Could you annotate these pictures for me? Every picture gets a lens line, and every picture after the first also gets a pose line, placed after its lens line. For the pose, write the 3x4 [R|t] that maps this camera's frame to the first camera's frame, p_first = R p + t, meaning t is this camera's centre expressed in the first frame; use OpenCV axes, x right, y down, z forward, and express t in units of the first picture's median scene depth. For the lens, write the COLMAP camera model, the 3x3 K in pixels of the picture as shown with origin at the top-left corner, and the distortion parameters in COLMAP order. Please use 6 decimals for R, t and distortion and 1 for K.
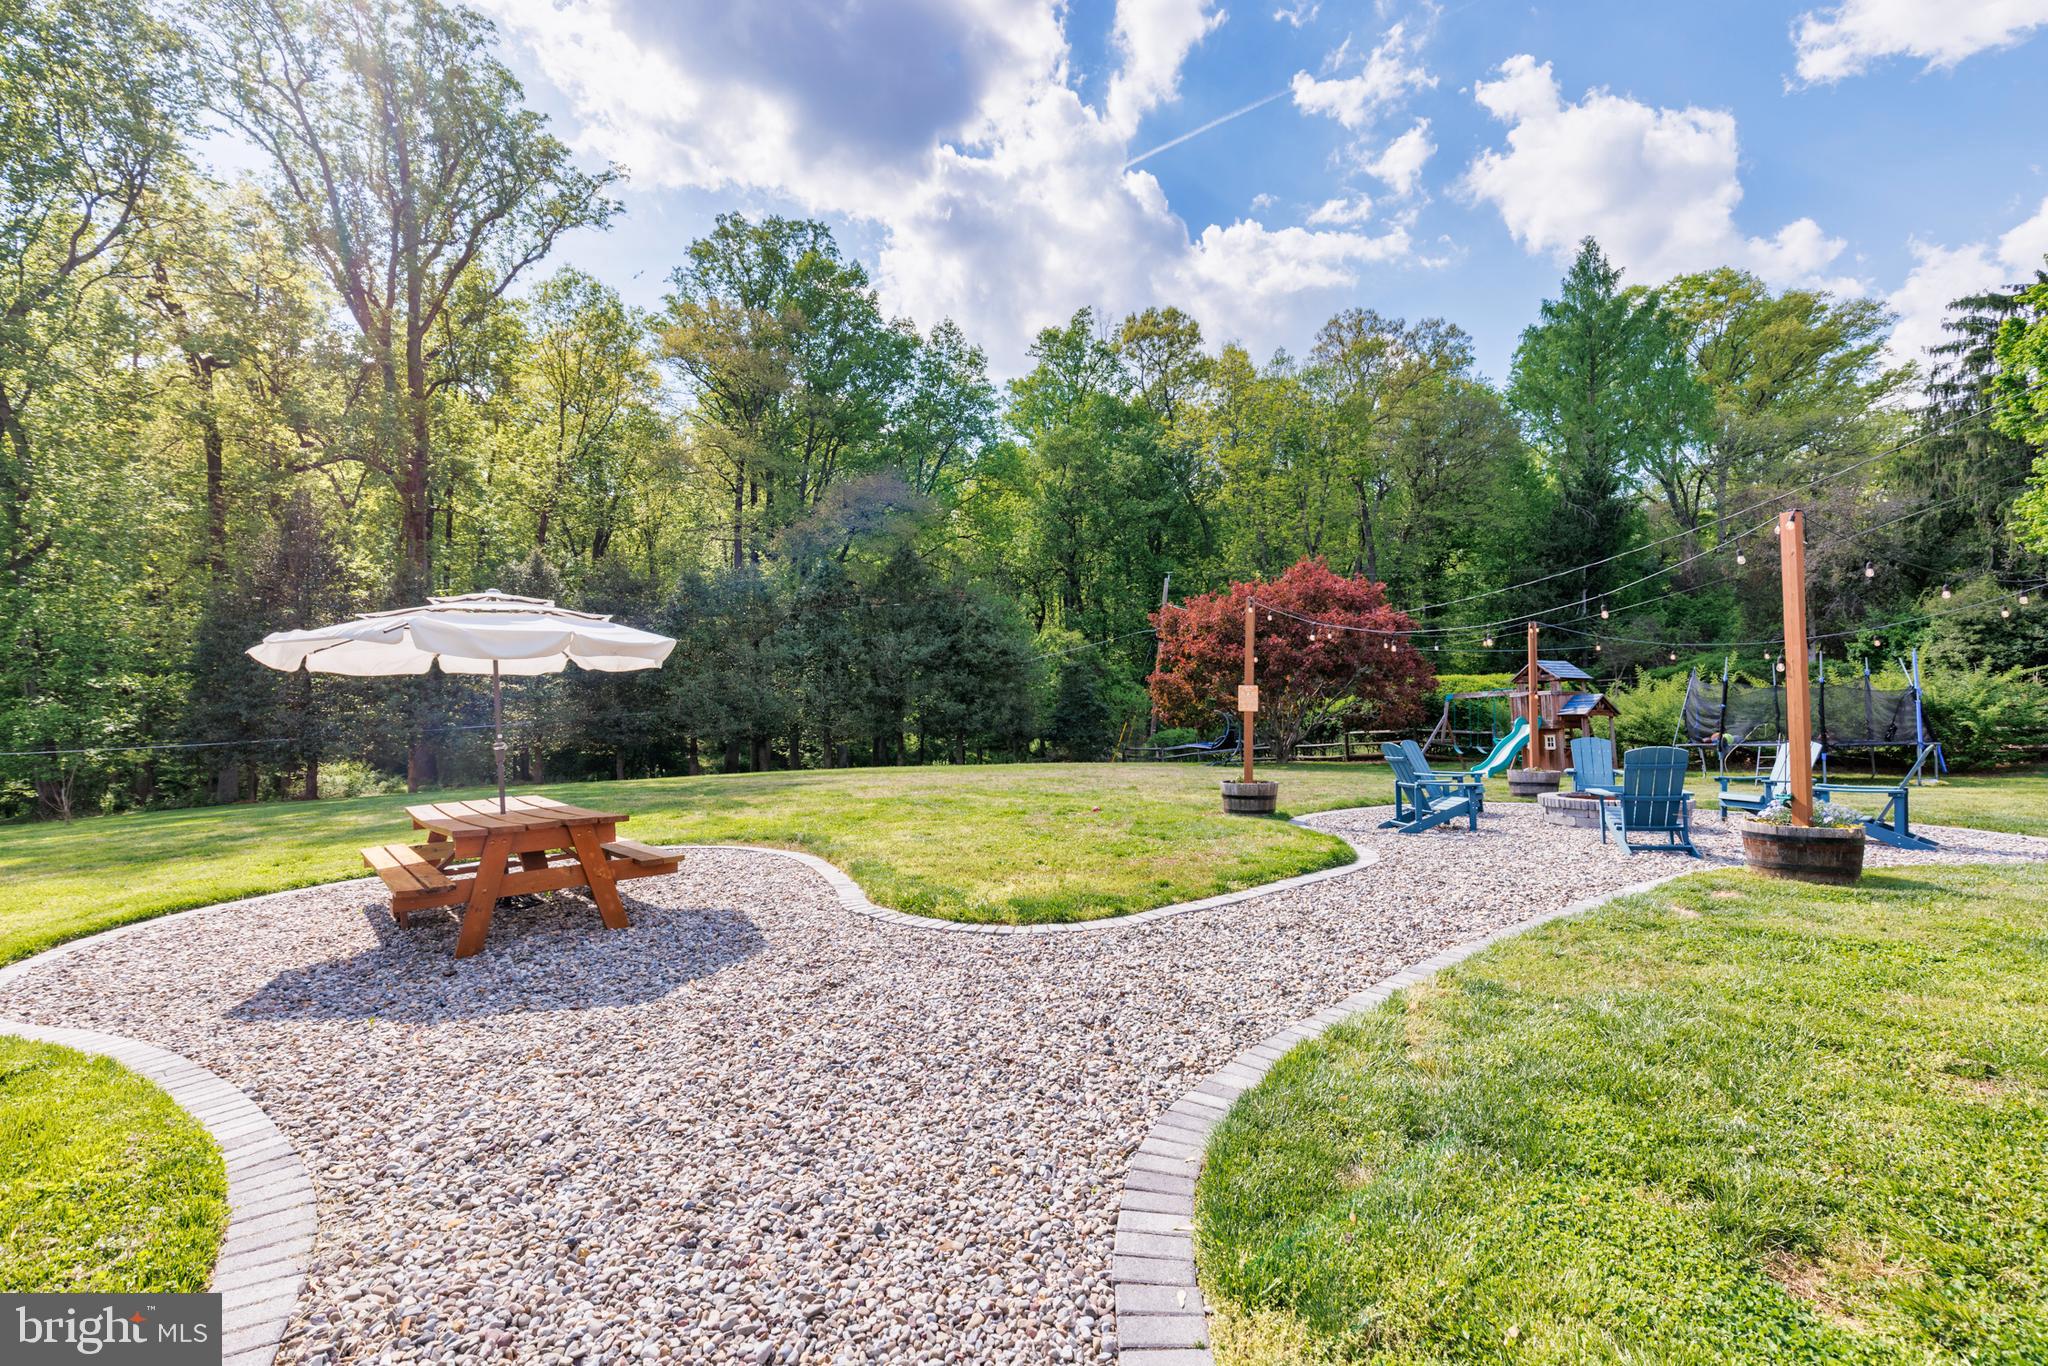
lens RADIAL K [[938.6, 0, 1044.8], [0, 938.6, 693.0], [0, 0, 1]] dist [0.003960, 0.000880]
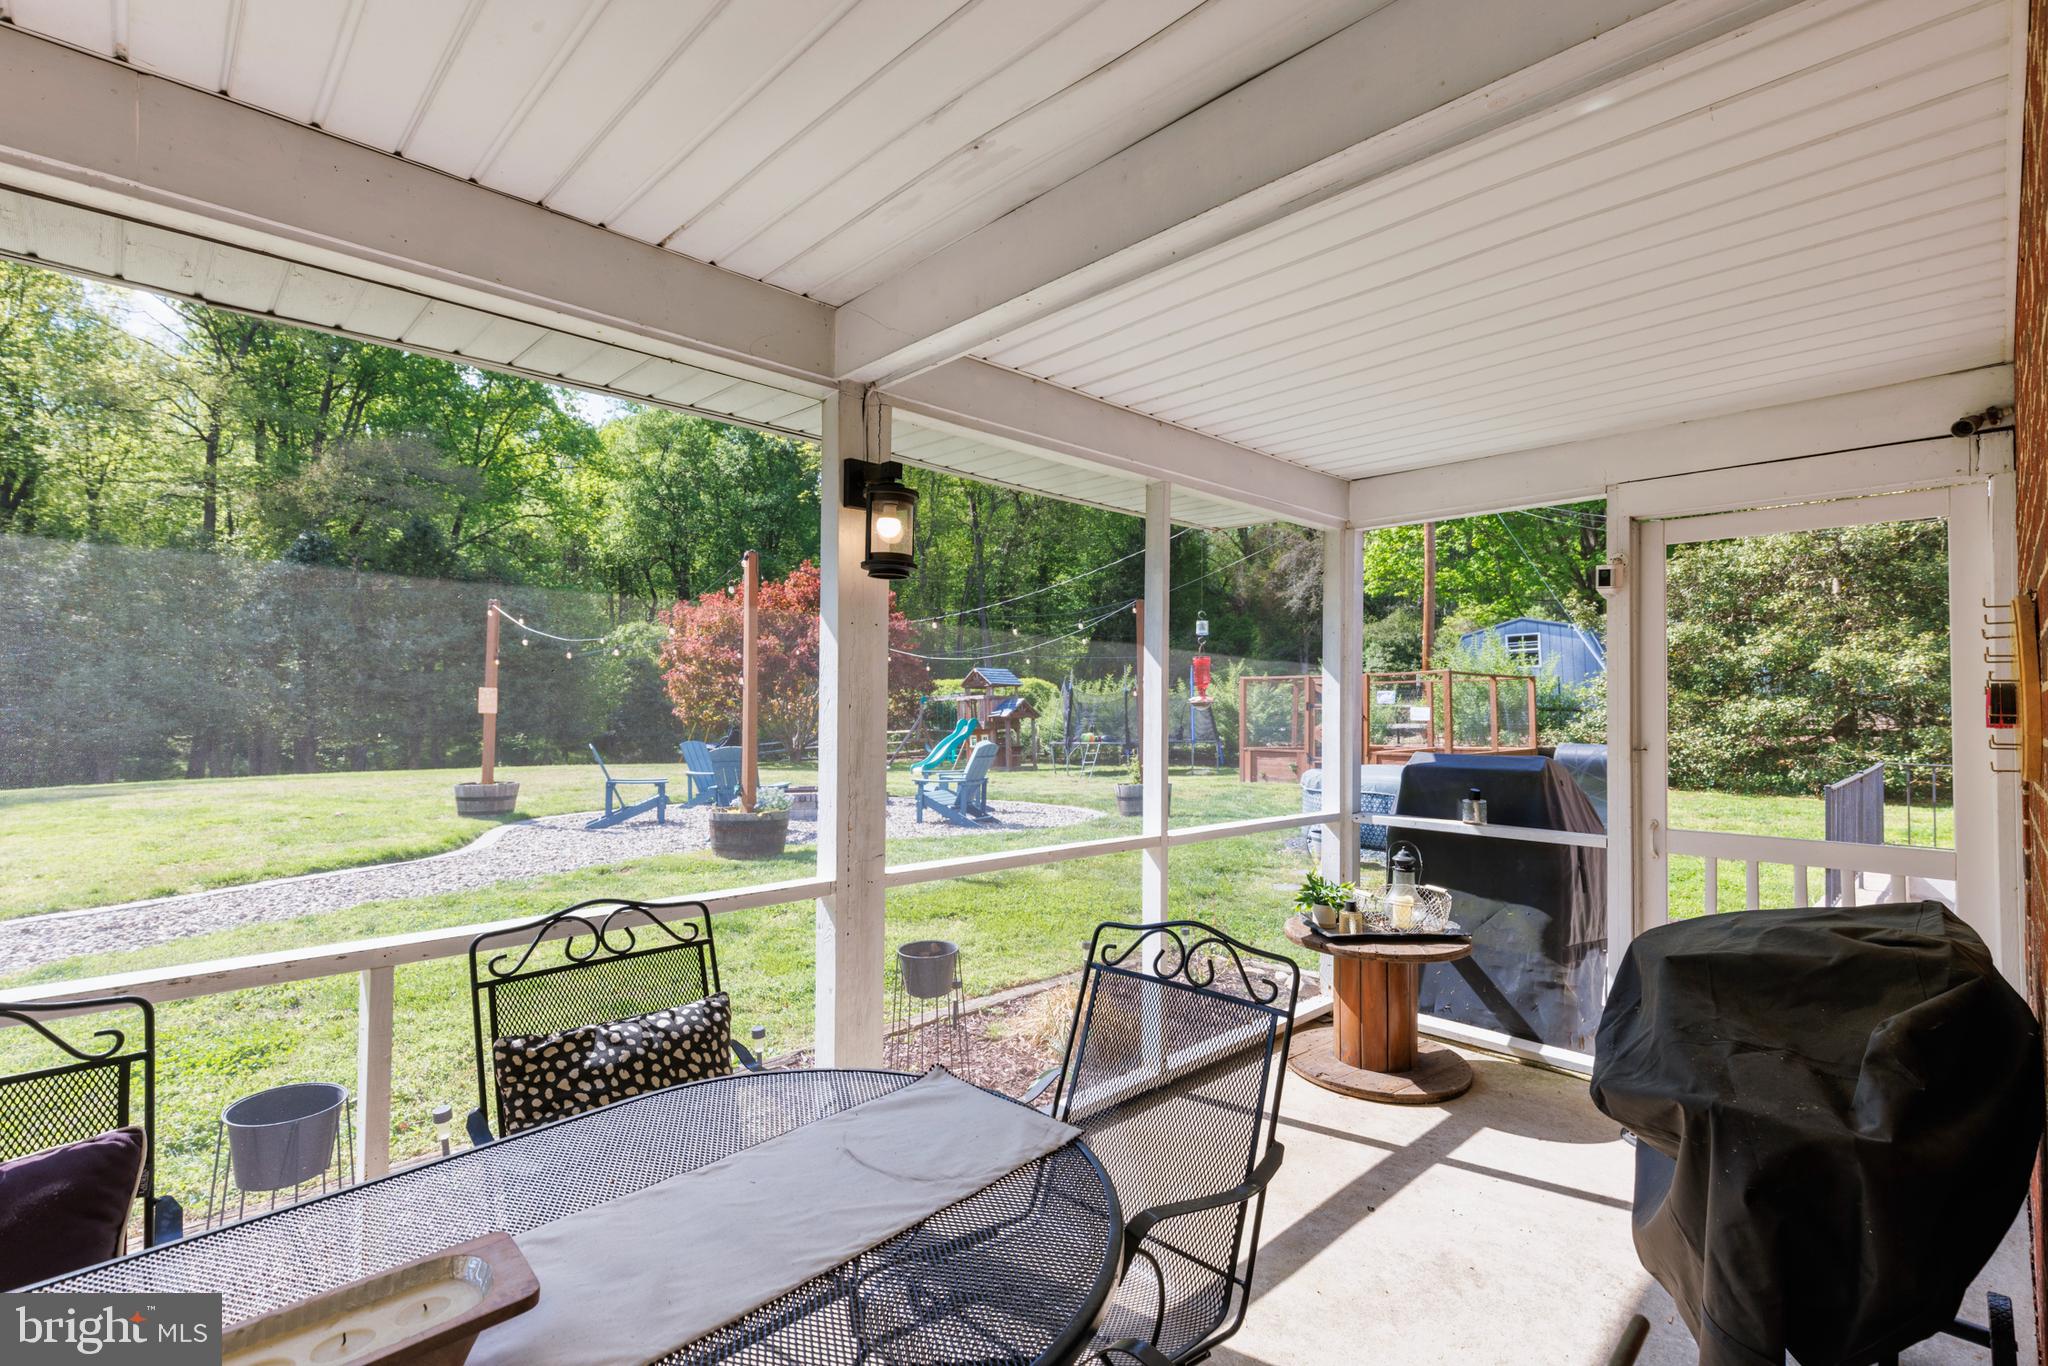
lens RADIAL K [[938.6, 0, 1022.2], [0, 938.6, 698.6], [0, 0, 1]] dist [0.003960, 0.000880]
pose [[0.935810, 0.010692, 0.352341, 0.186312], [-0.013098, 0.999904, 0.004443, -0.003602], [-0.352260, -0.008773, 0.935861, -0.066428]]
